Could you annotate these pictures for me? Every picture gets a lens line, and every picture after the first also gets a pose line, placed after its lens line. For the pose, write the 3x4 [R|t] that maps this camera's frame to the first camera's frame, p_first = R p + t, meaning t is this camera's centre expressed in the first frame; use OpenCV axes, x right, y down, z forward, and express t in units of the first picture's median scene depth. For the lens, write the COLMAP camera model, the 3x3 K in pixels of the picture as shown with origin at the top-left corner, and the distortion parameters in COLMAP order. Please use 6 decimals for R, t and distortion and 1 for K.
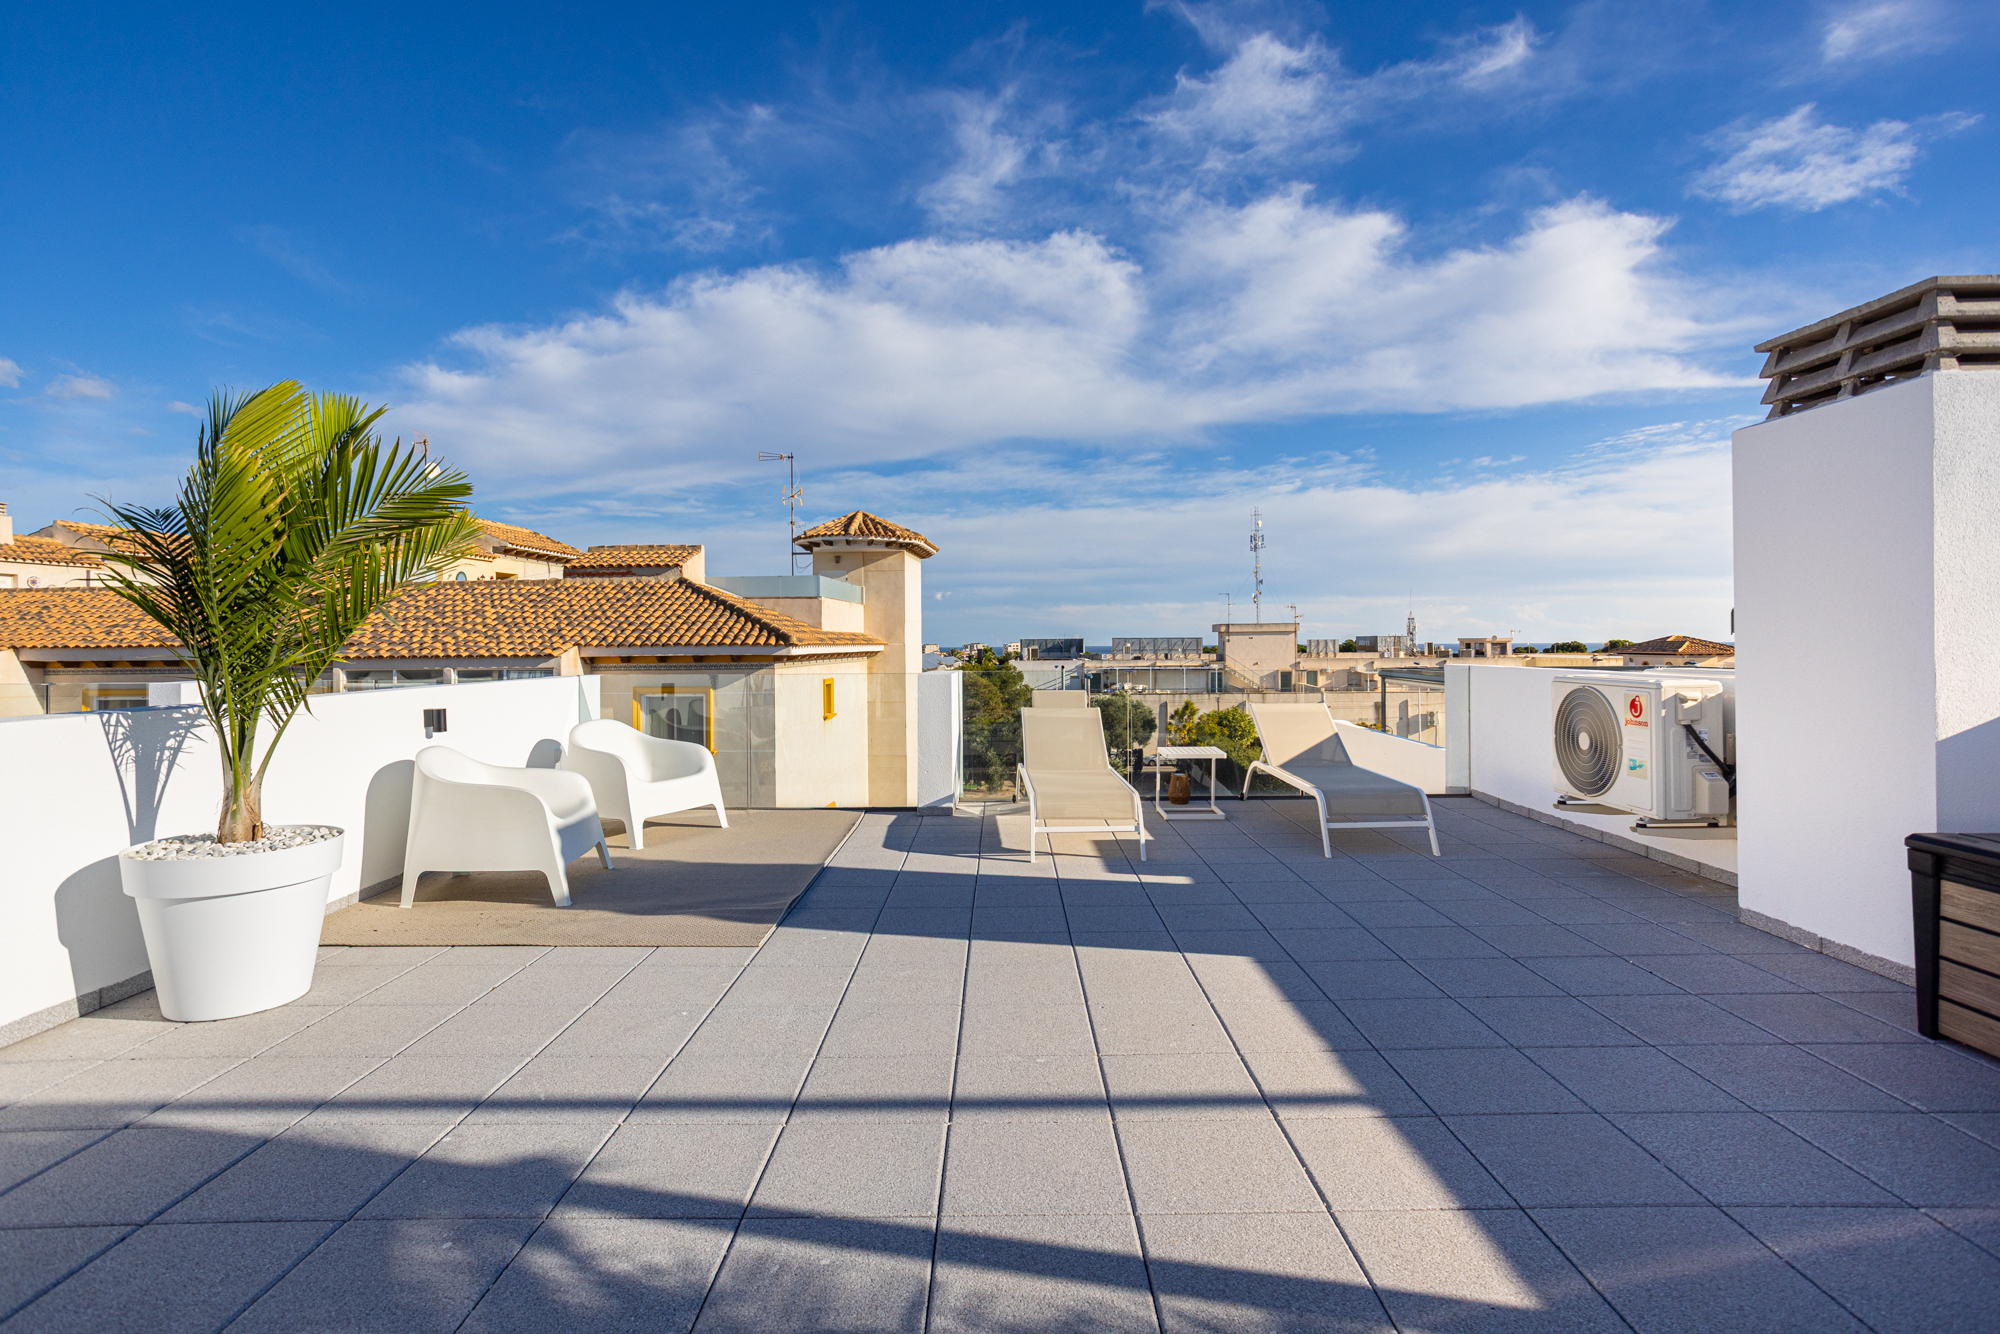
lens RADIAL K [[999.8, 0, 999.1], [0, 999.8, 627.0], [0, 0, 1]] dist [-0.012341, 0.013531]
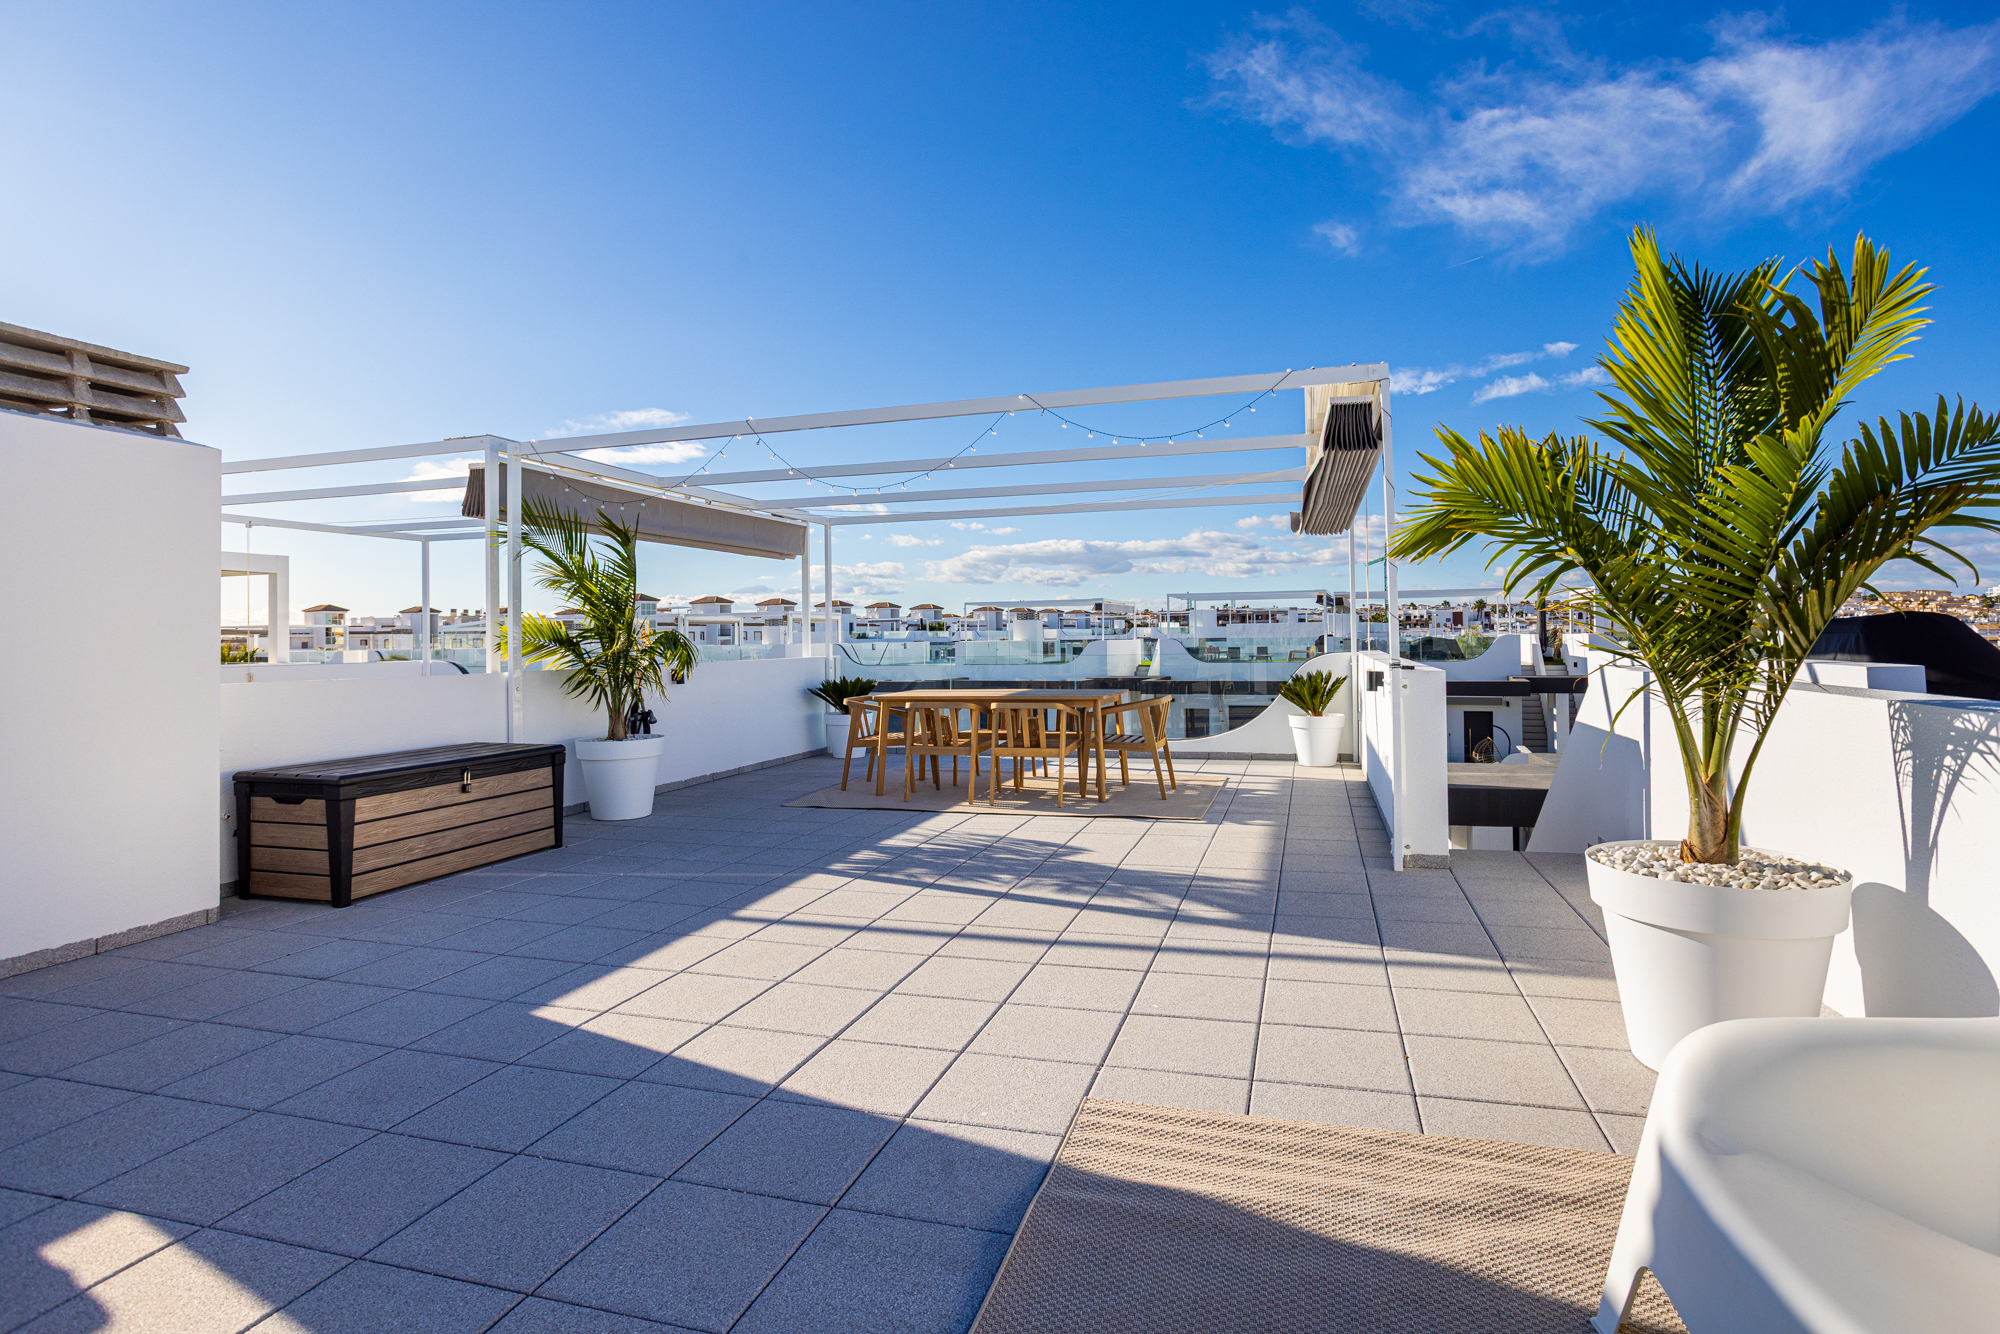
lens RADIAL K [[1001.9, 0, 1023.4], [0, 1001.9, 660.2], [0, 0, 1]] dist [-0.030202, 0.014636]
pose [[-0.959927, 0.015813, 0.279803, -0.394394], [0.018316, 0.999812, 0.006332, 0.030362], [-0.279650, 0.011203, -0.960037, 1.676014]]
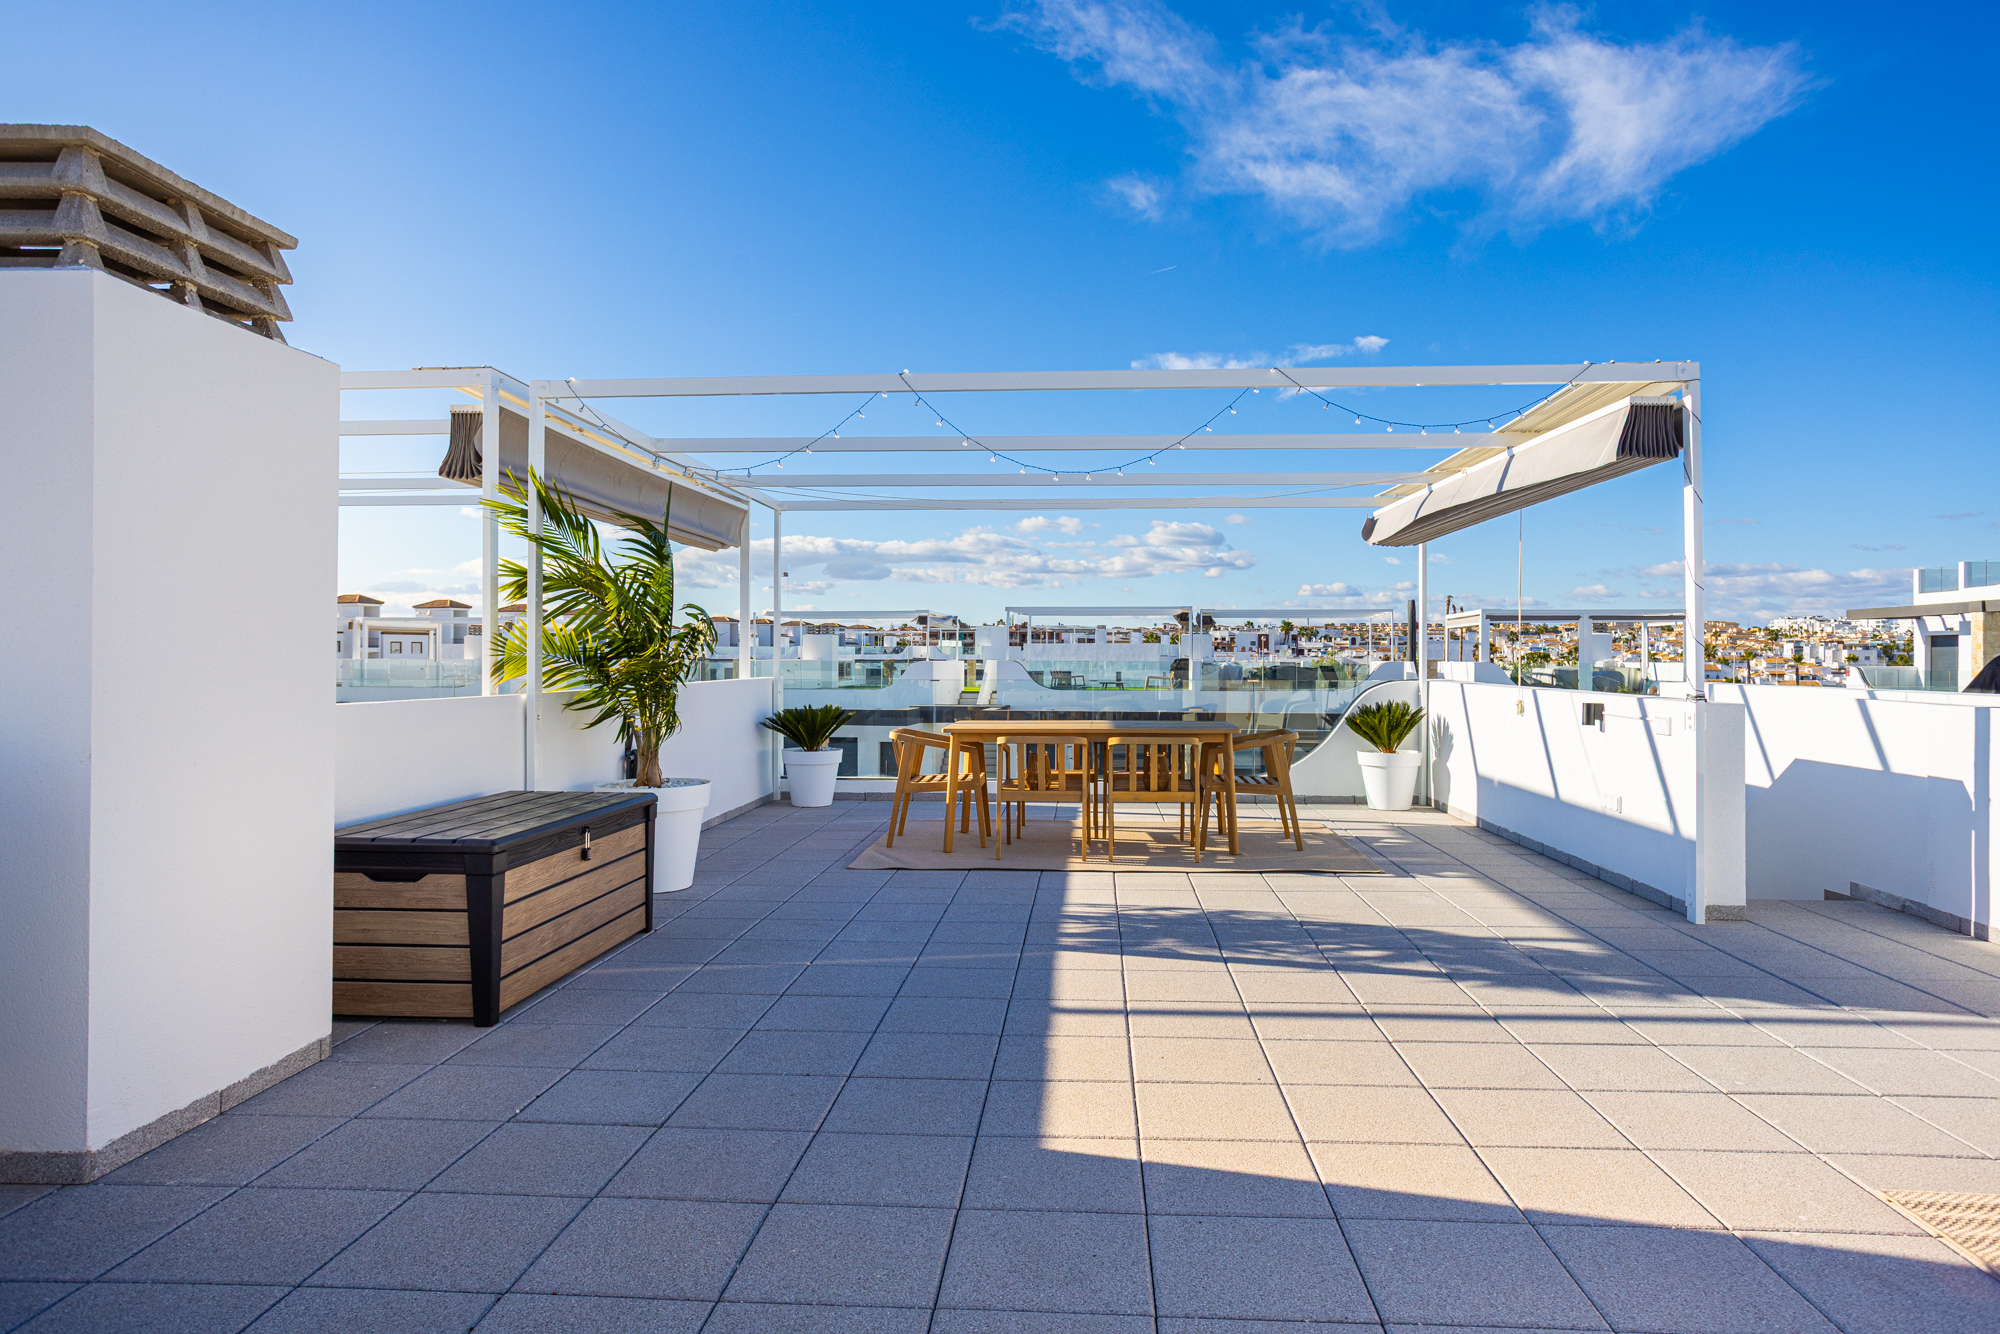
lens RADIAL K [[1219.5, 0, 1018.9], [0, 1219.5, 662.9], [0, 0, 1]] dist [-0.019324, 0.023715]
pose [[-0.998414, 0.006063, 0.055964, 0.216340], [0.005533, 0.999939, -0.009609, 0.025663], [-0.056019, -0.009284, -0.998387, 1.765533]]
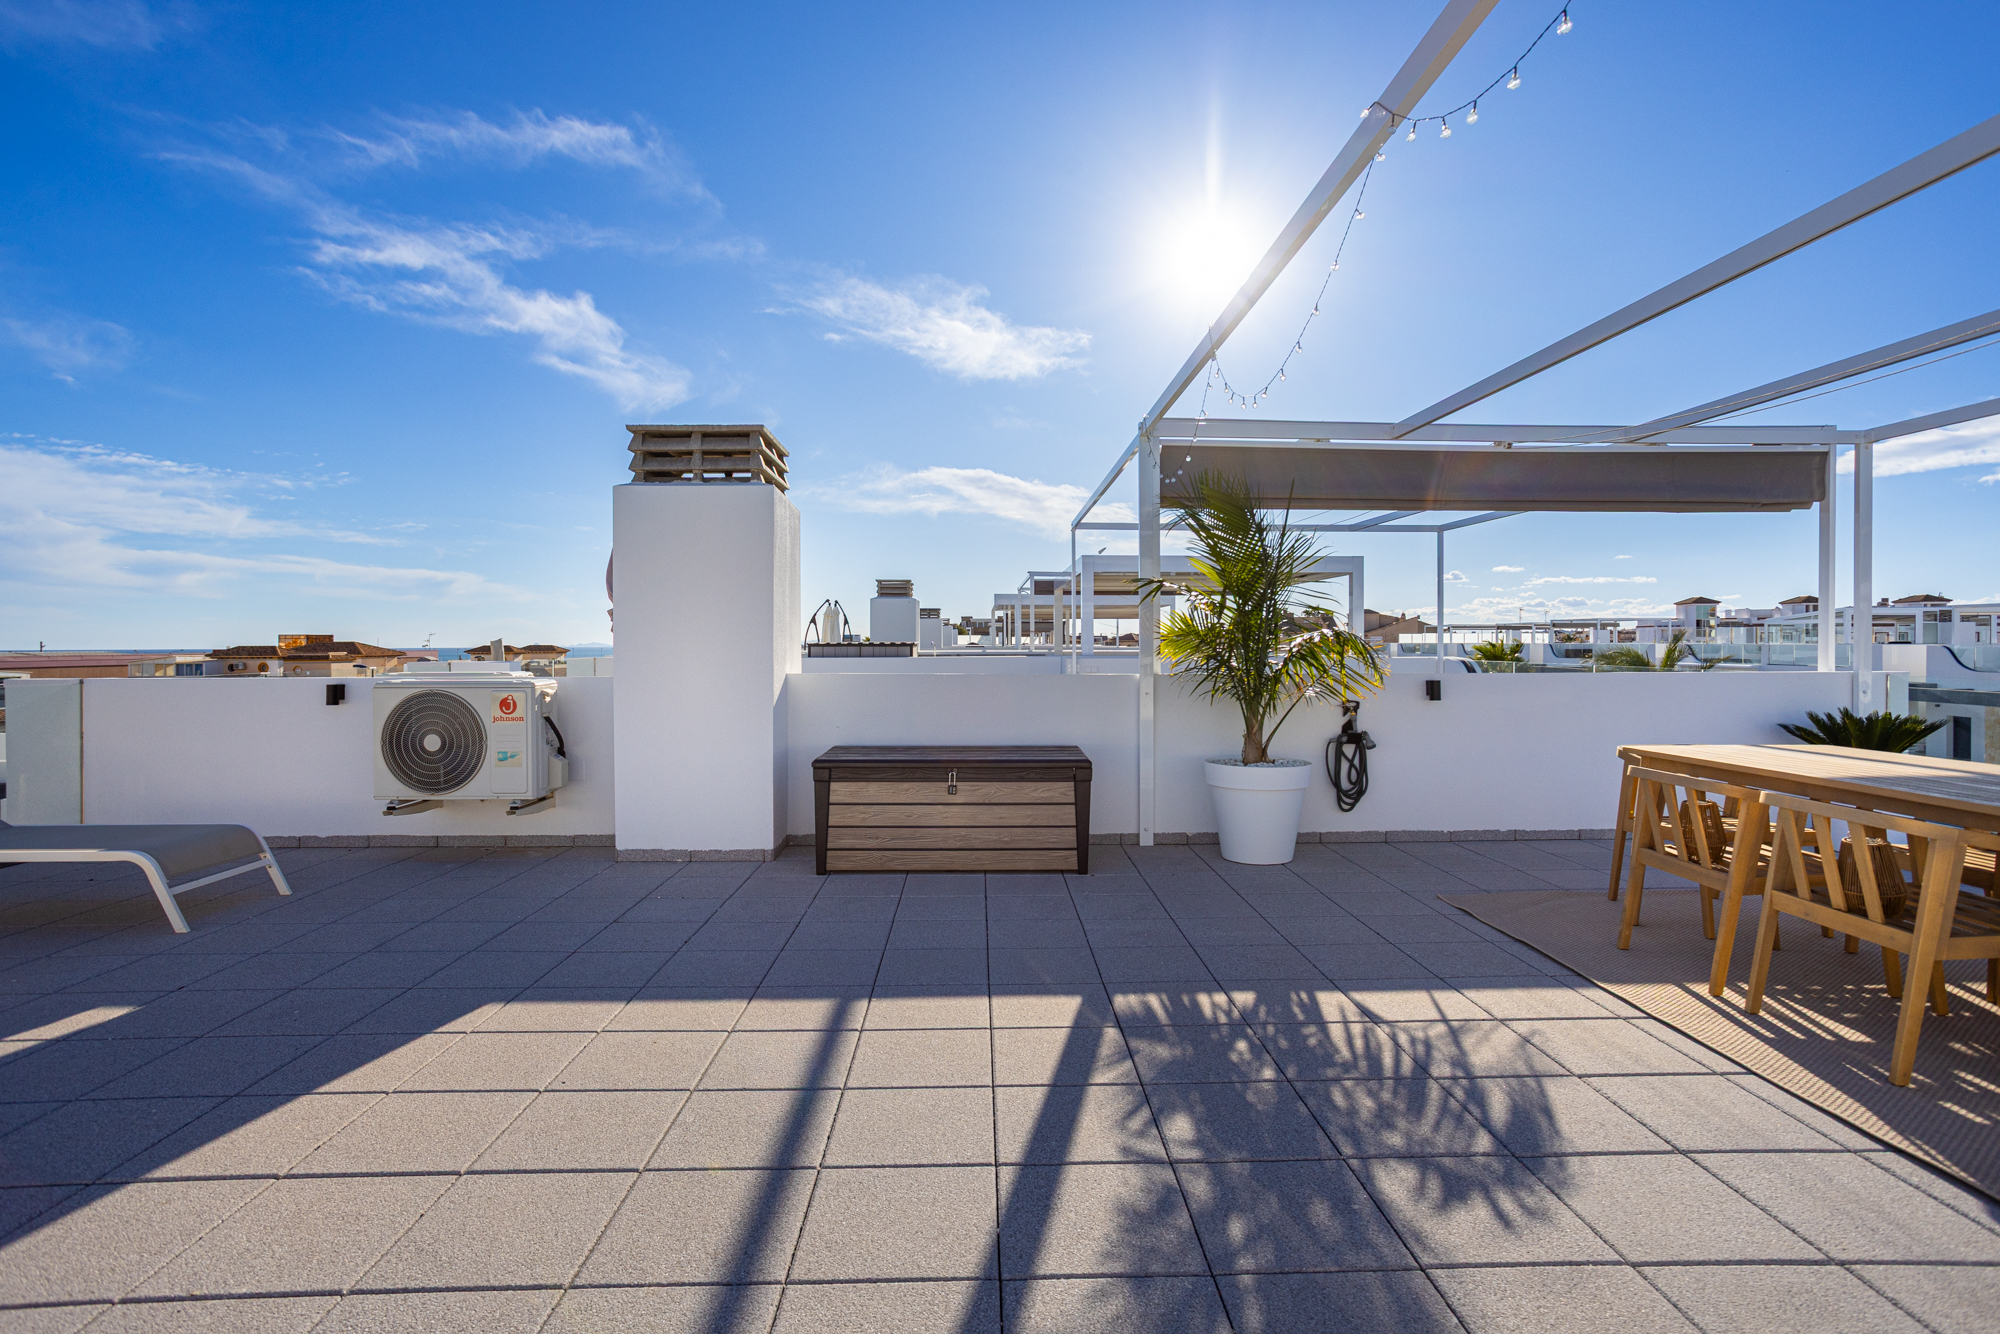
lens RADIAL K [[999.8, 0, 1021.6], [0, 999.8, 661.9], [0, 0, 1]] dist [-0.012341, 0.013531]
pose [[-0.030603, -0.013650, 0.999438, -0.632129], [-0.014759, 0.999804, 0.013203, 0.008696], [-0.999423, -0.014346, -0.030799, 0.552493]]
